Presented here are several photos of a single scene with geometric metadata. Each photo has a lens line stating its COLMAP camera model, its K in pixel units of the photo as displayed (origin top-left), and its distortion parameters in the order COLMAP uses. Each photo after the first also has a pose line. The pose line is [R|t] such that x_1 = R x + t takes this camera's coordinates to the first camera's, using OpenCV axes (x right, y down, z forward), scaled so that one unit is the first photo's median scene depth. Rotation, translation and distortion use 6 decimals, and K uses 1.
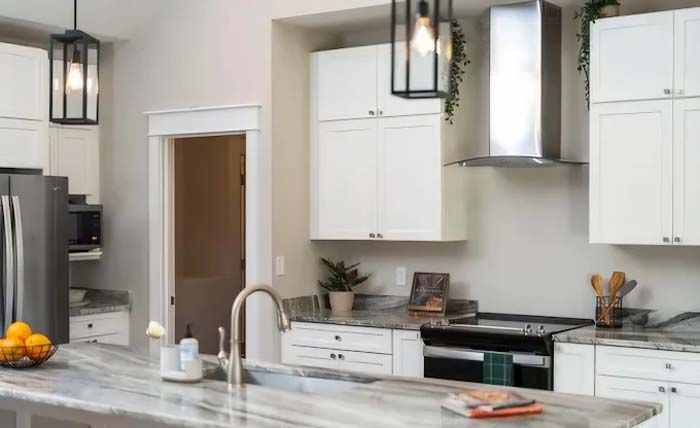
lens RADIAL K [[1002.3, 0, 328.7], [0, 1002.3, 215.9], [0, 0, 1]] dist [-0.065591, -0.049513]
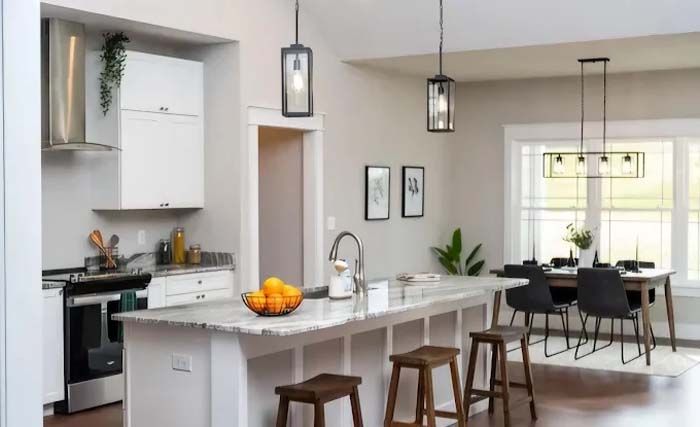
lens RADIAL K [[1002.3, 0, 328.7], [0, 1002.3, 215.4], [0, 0, 1]] dist [-0.065591, -0.049513]
pose [[-0.072917, -0.023211, 0.997068, -1.130071], [0.004648, 0.999710, 0.023612, 0.003268], [-0.997327, 0.006356, -0.072788, 0.783294]]
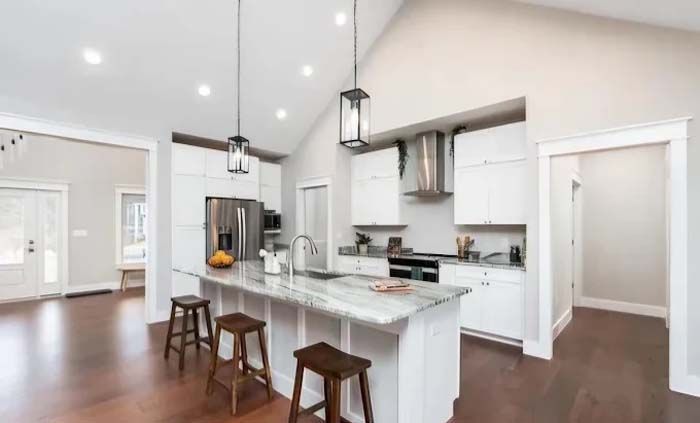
lens RADIAL K [[319.8, 0, 360.3], [0, 319.8, 225.8], [0, 0, 1]] dist [0.000677, 0.000015]
pose [[0.996047, 0.002848, -0.088784, 0.093022], [-0.003517, 0.999967, -0.007380, 0.035426], [0.088760, 0.007663, 0.996024, 0.166068]]
